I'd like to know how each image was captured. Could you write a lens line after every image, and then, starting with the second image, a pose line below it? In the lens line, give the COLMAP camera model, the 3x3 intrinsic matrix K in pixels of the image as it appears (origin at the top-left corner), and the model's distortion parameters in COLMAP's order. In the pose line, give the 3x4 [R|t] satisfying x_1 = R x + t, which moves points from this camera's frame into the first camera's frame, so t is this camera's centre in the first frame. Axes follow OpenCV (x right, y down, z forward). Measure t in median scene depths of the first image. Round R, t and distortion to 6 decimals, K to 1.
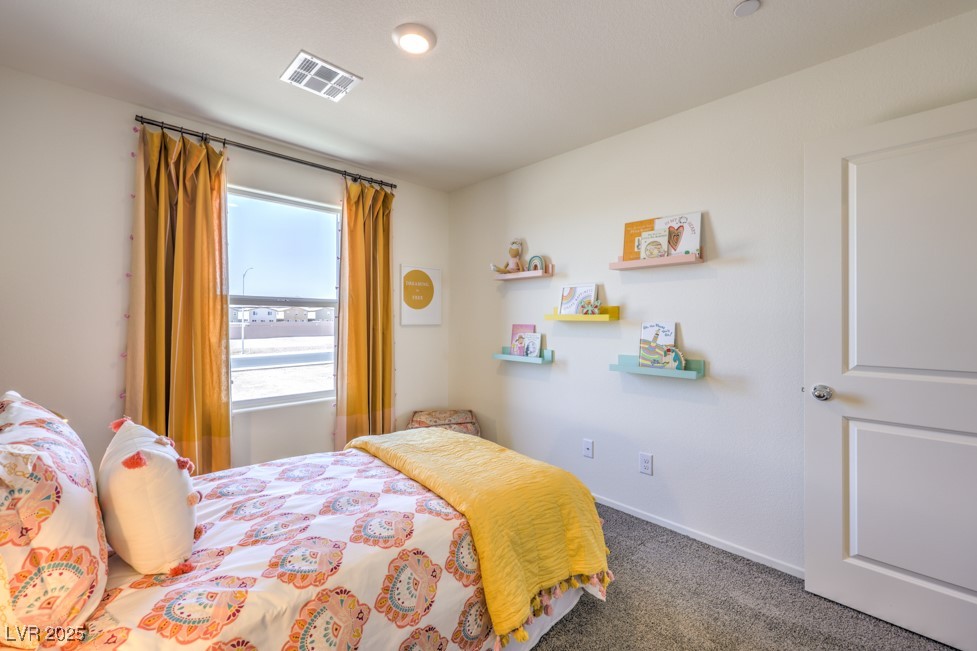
lens RADIAL K [[403.8, 0, 493.6], [0, 403.8, 317.8], [0, 0, 1]] dist [0.000264, 0.000028]
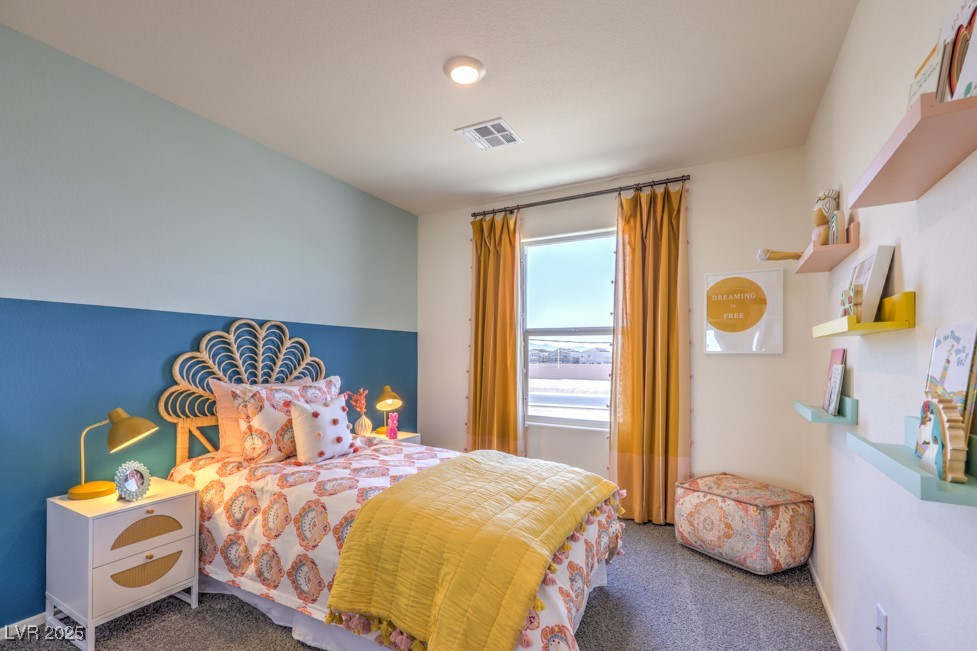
lens RADIAL K [[450.1, 0, 486.6], [0, 450.1, 356.8], [0, 0, 1]] dist [-0.002923, -0.000160]
pose [[0.272577, -0.004252, -0.962125, 0.662802], [-0.004753, 0.999972, -0.005766, 0.041099], [0.962122, 0.006144, 0.272549, 0.523919]]
